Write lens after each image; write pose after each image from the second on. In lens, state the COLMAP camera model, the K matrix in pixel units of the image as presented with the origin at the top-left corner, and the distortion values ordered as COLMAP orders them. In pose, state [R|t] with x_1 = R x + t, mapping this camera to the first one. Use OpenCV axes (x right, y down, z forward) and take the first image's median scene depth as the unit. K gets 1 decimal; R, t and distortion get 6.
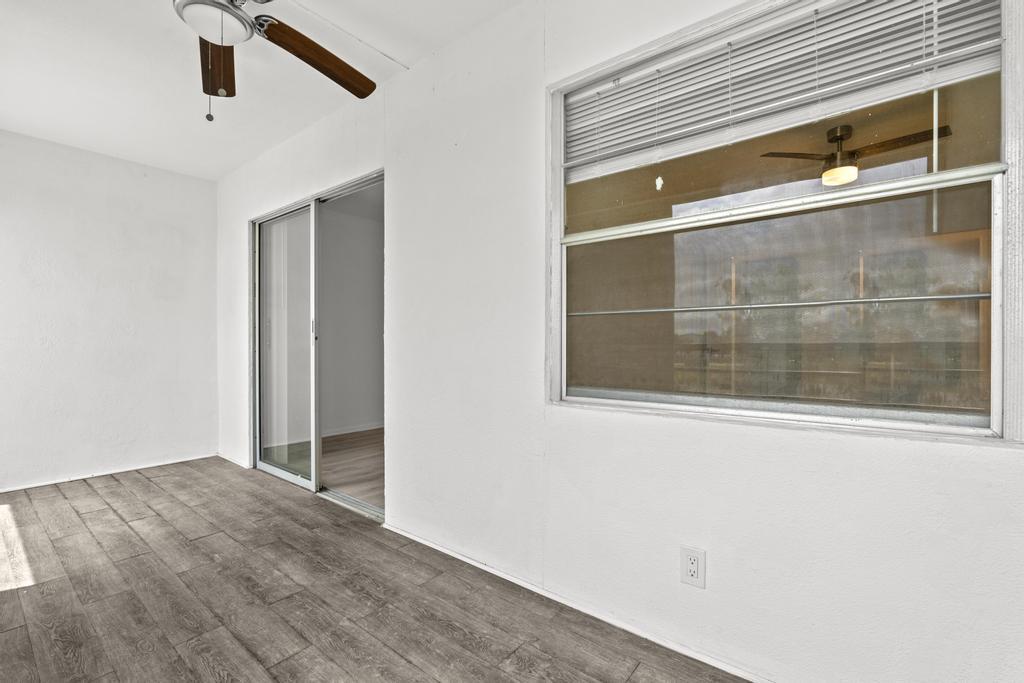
lens RADIAL K [[456.3, 0, 512.8], [0, 456.3, 344.7], [0, 0, 1]] dist [-0.013491, 0.003536]
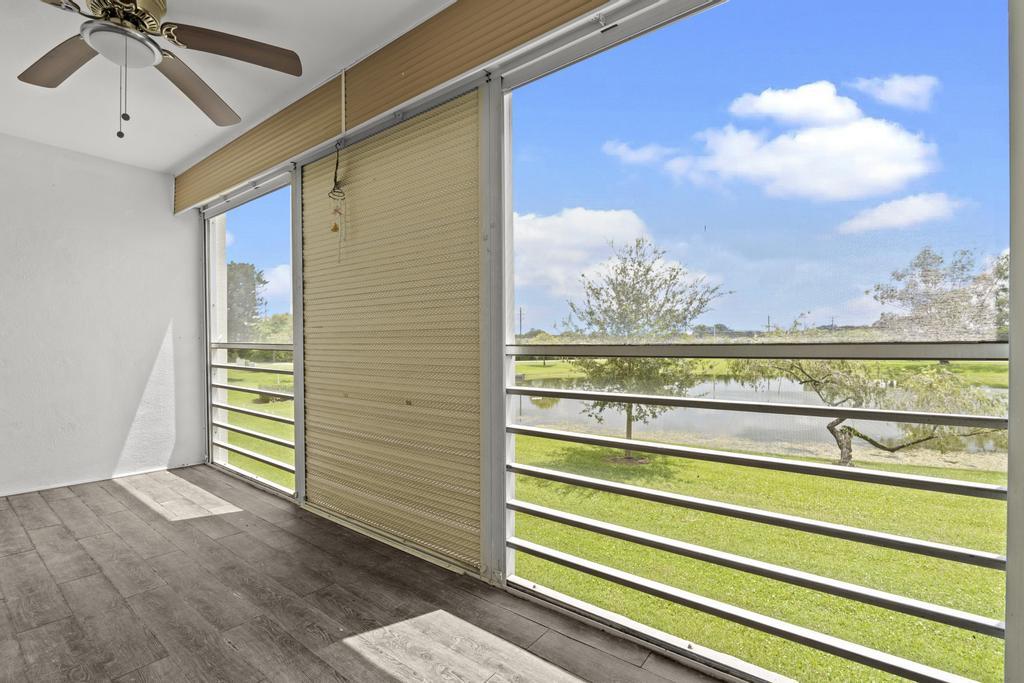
lens RADIAL K [[456.3, 0, 502.4], [0, 456.3, 341.8], [0, 0, 1]] dist [-0.013491, 0.003536]
pose [[-0.999841, -0.004058, -0.017391, -1.262958], [-0.003944, 0.999971, -0.006566, -0.011407], [0.017417, -0.006496, -0.999827, 1.737373]]
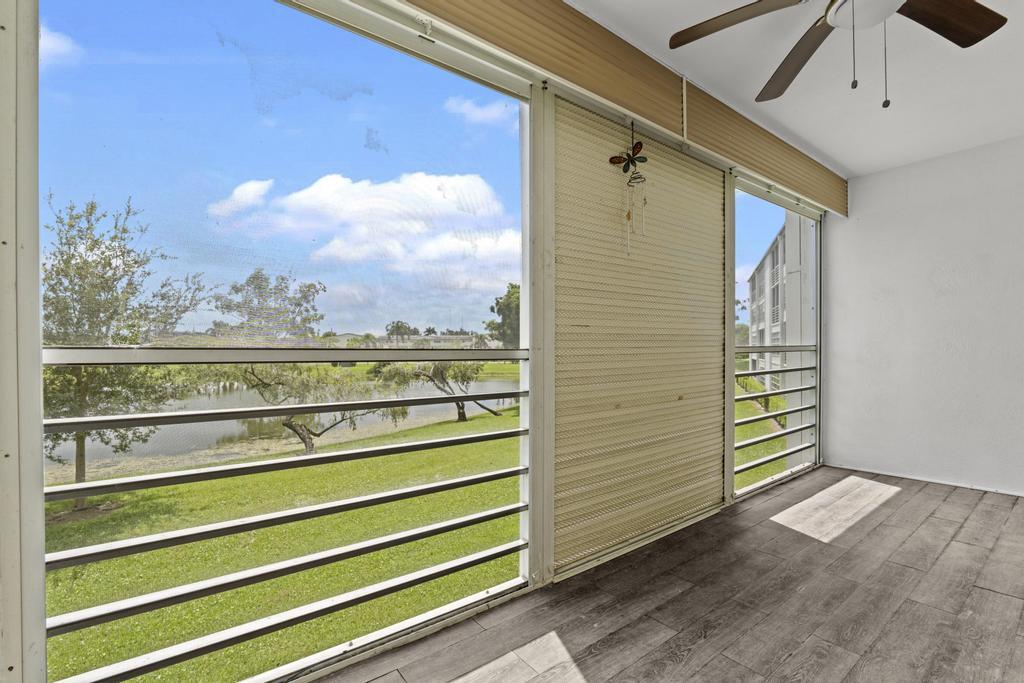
lens RADIAL K [[456.3, 0, 513.5], [0, 456.3, 346.3], [0, 0, 1]] dist [-0.013491, 0.003536]
pose [[-0.237483, -0.009214, -0.971348, 0.347711], [0.003677, 0.999939, -0.010384, -0.003580], [0.971385, -0.006037, -0.237435, 0.432034]]
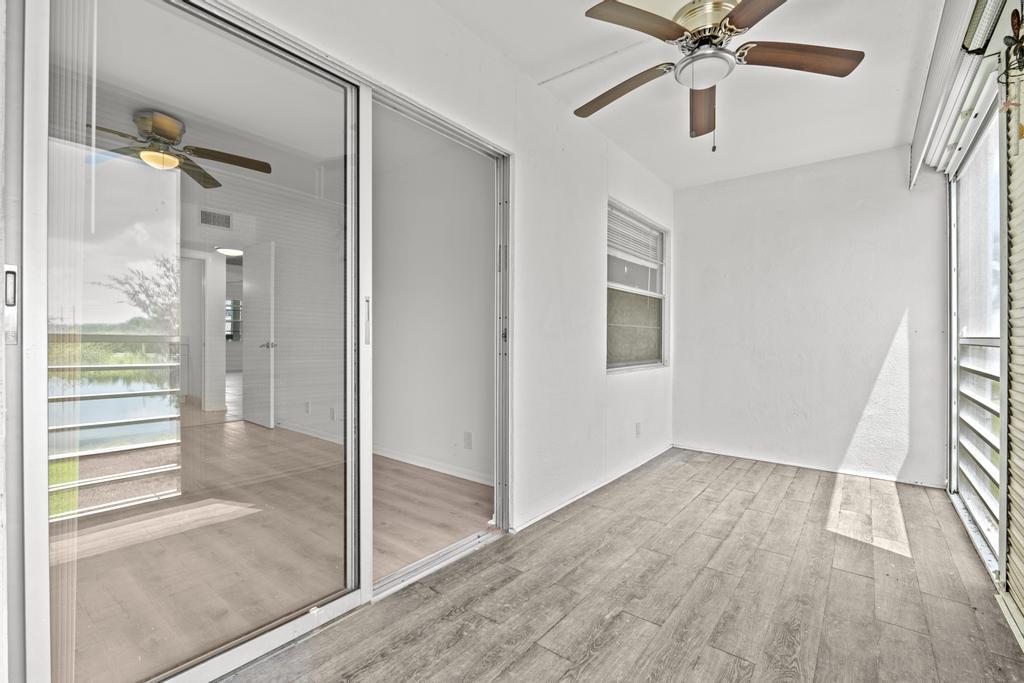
lens RADIAL K [[456.3, 0, 519.3], [0, 456.3, 338.9], [0, 0, 1]] dist [-0.013491, 0.003536]
pose [[-0.028745, 0.004258, 0.999578, -1.521188], [-0.002226, 0.999988, -0.004324, 0.000018], [-0.999584, -0.002349, -0.028735, 1.256381]]
